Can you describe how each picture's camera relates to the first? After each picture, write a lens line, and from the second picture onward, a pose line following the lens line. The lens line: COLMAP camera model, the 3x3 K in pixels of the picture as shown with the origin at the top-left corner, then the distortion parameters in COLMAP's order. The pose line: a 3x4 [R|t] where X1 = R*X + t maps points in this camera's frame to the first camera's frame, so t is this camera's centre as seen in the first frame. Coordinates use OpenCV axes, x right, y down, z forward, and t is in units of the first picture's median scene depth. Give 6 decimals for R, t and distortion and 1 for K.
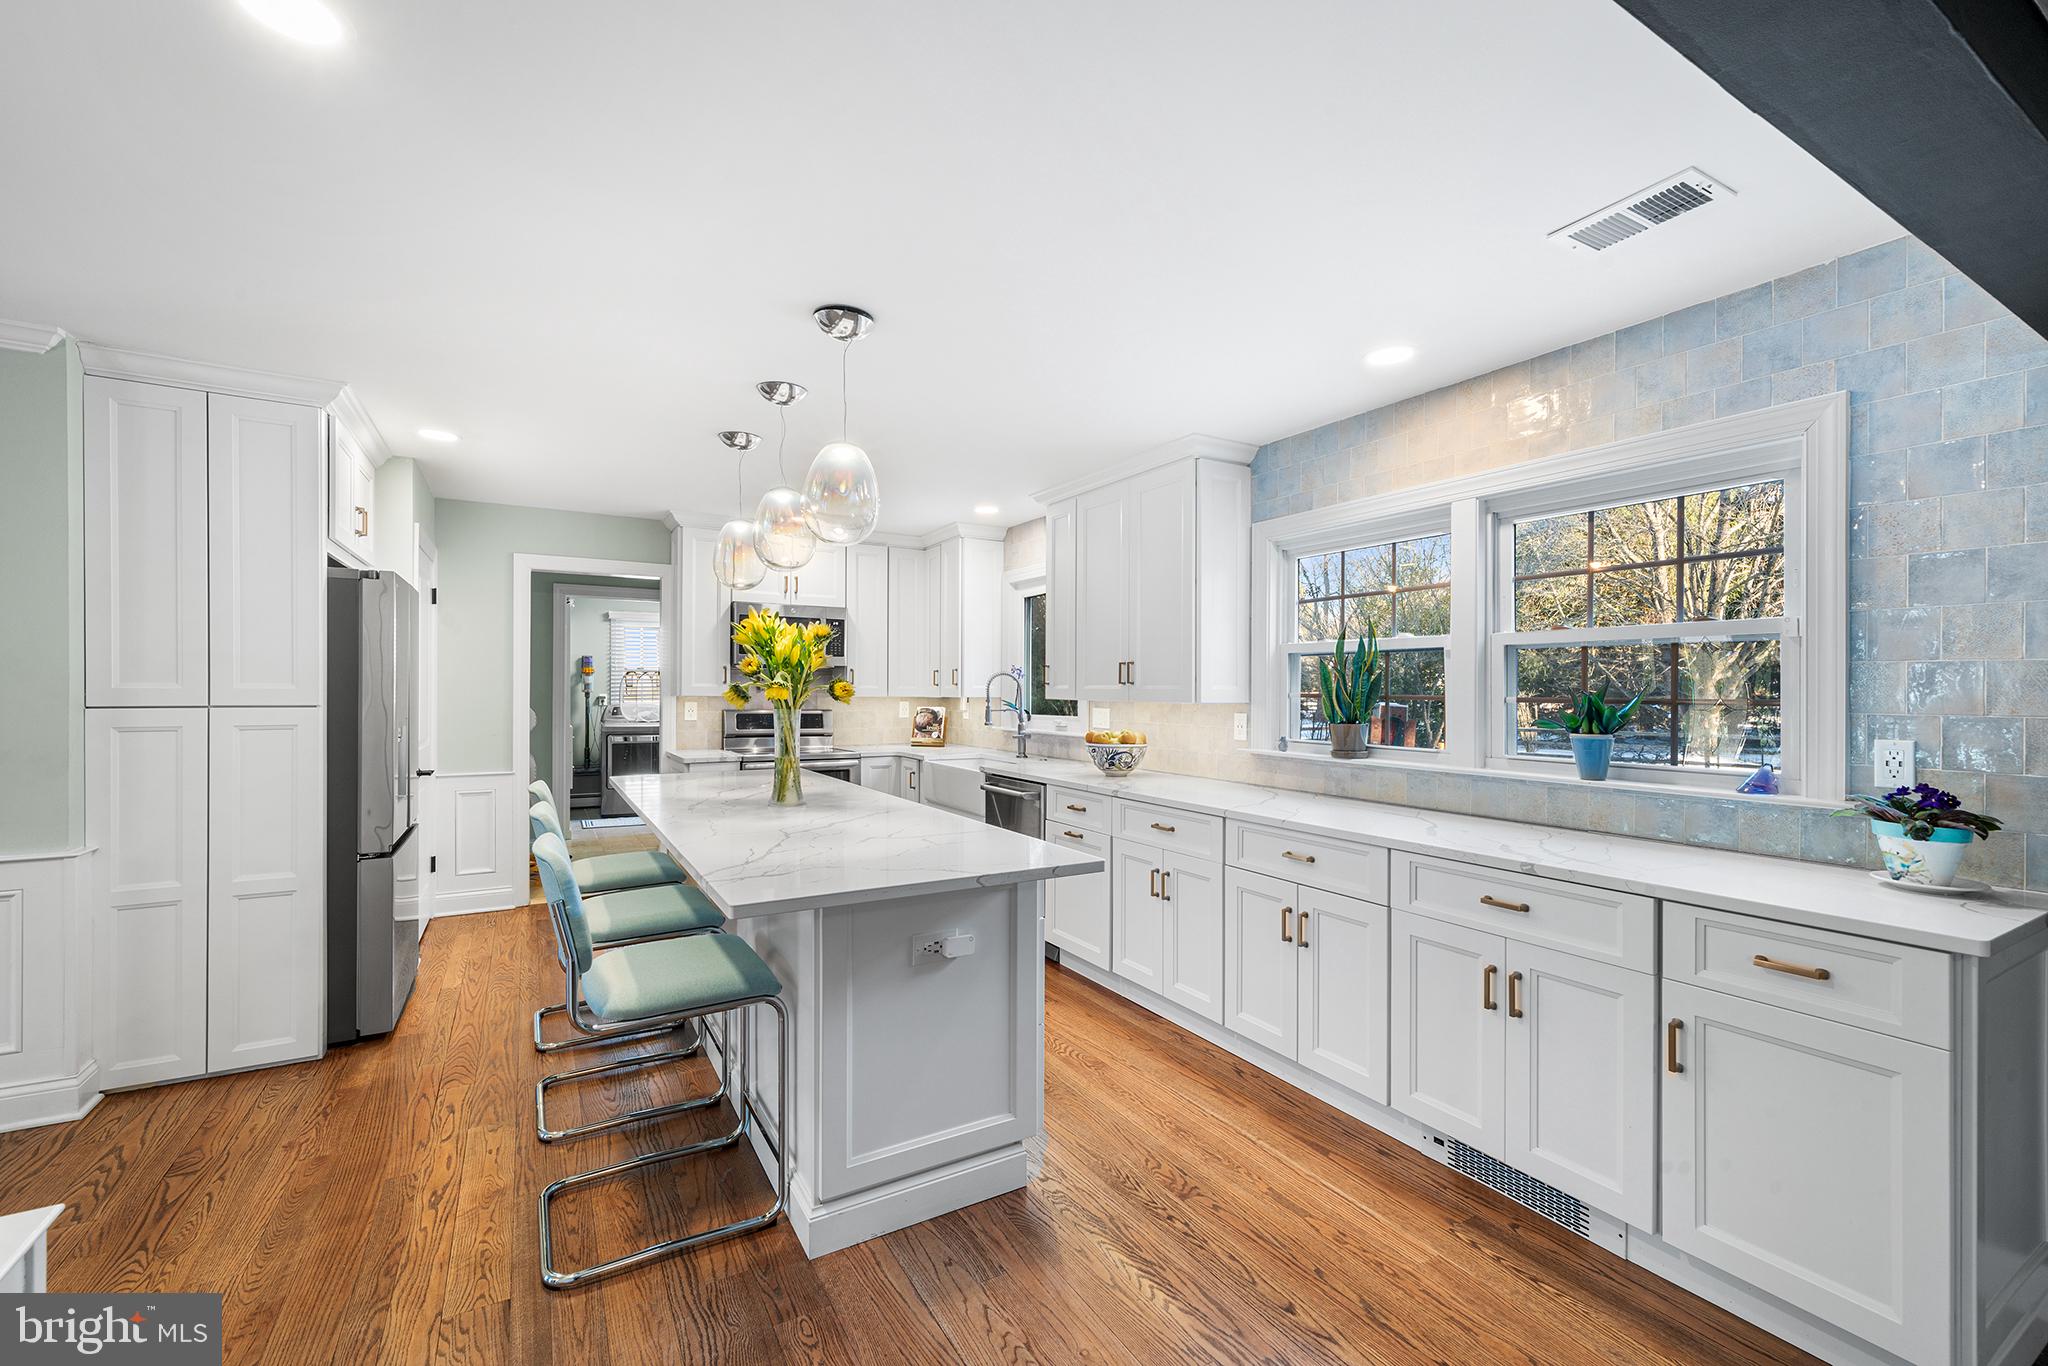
lens RADIAL K [[837.6, 0, 1007.0], [0, 837.6, 679.6], [0, 0, 1]] dist [0.000548, 0.000735]
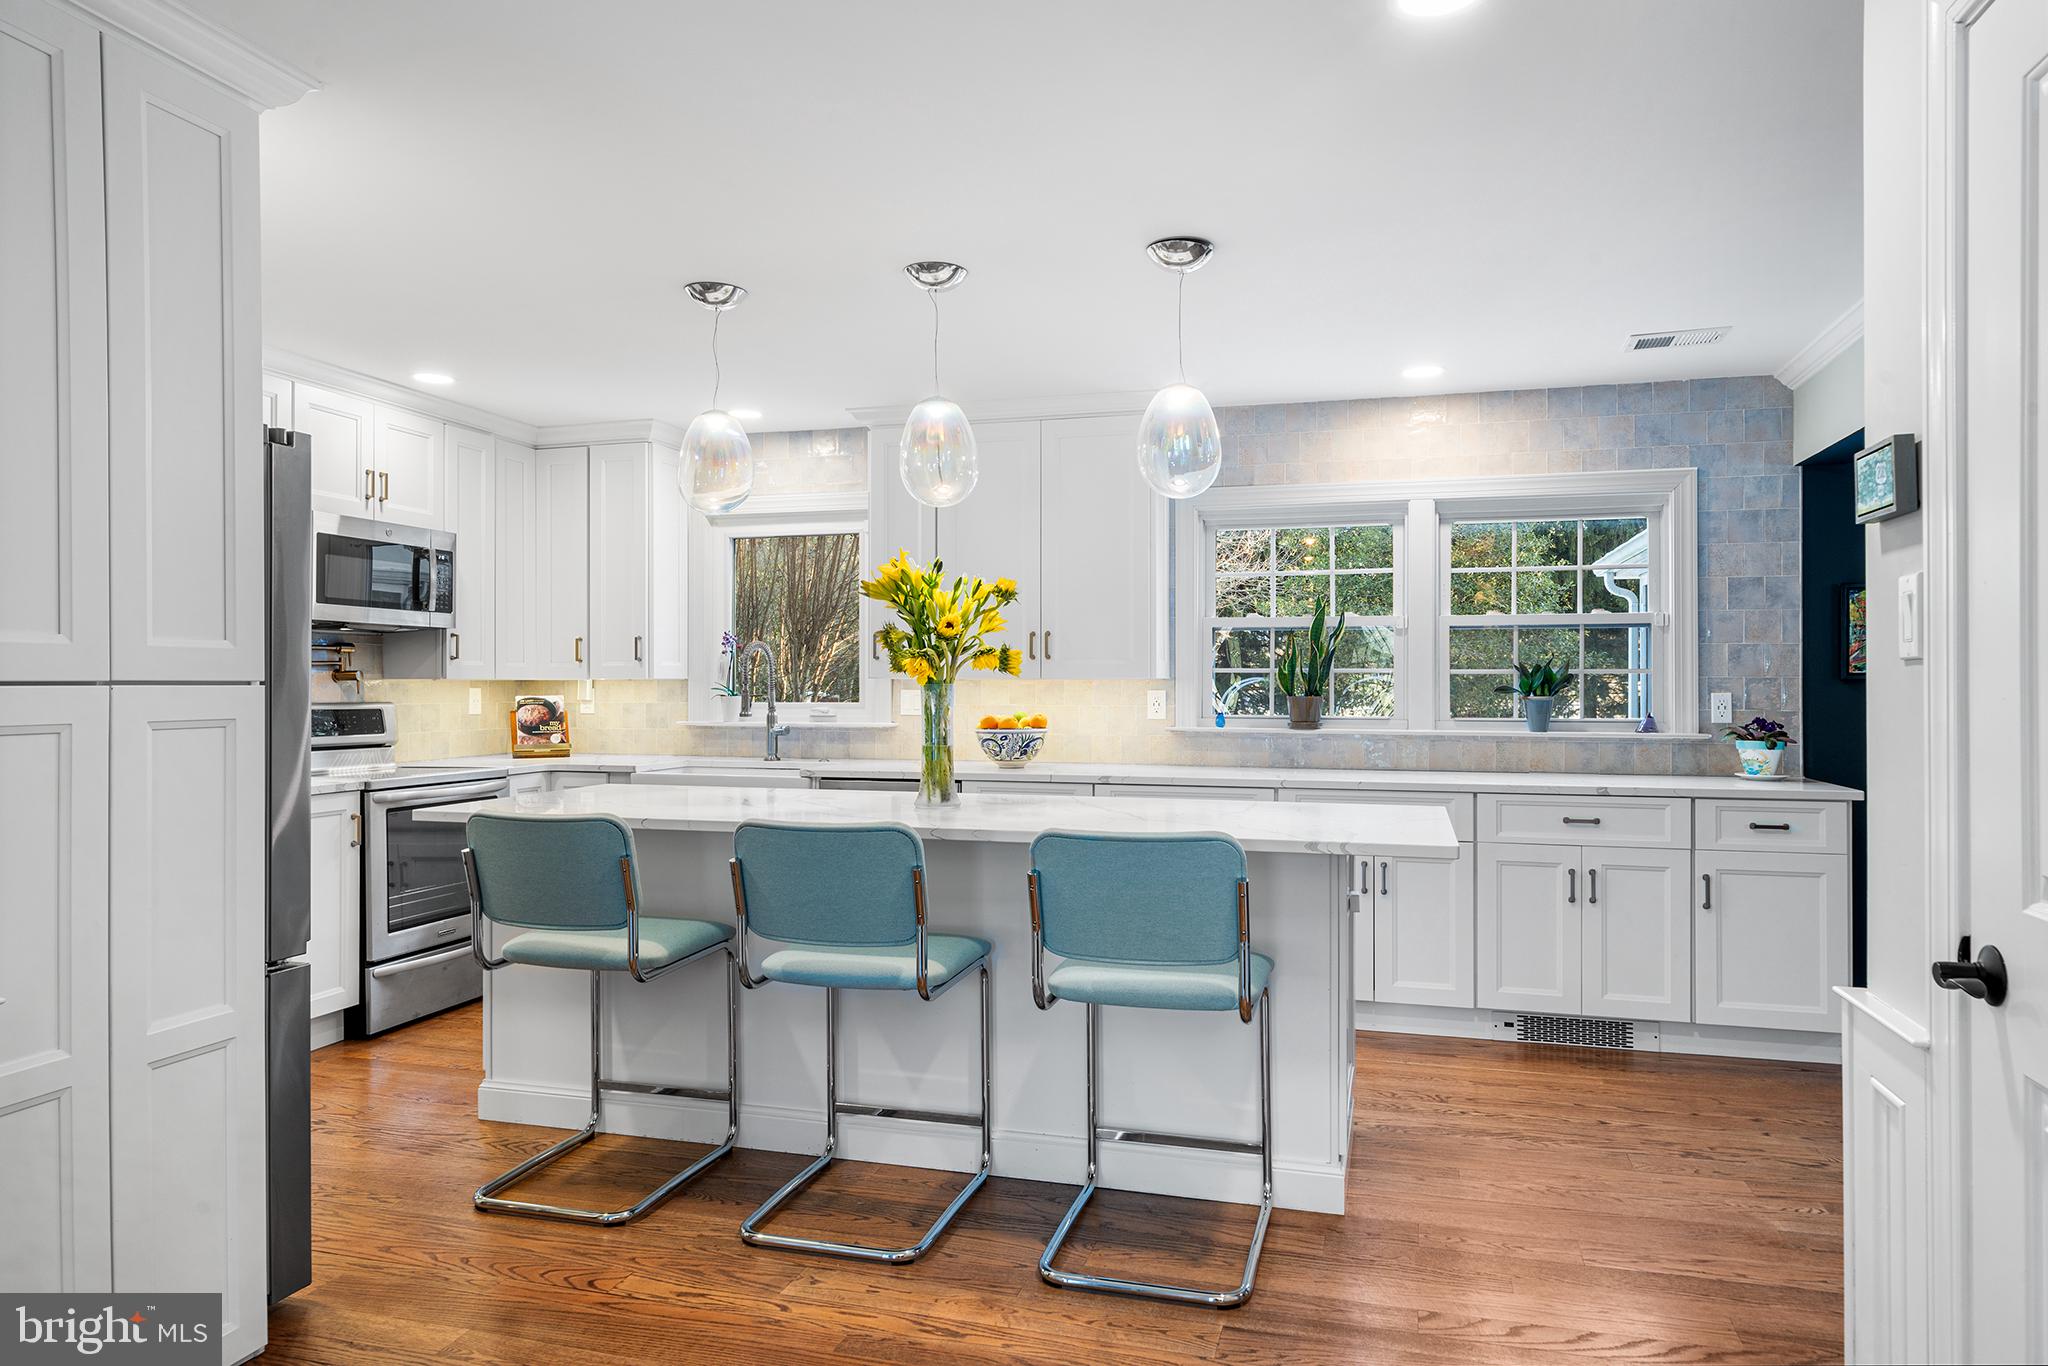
lens RADIAL K [[1297.9, 0, 972.4], [0, 1297.9, 659.0], [0, 0, 1]] dist [0.025340, 0.000237]
pose [[0.734055, 0.007670, 0.679047, -1.116665], [-0.004564, 0.999969, -0.006361, 0.020354], [-0.679075, 0.001570, 0.734068, 0.095382]]
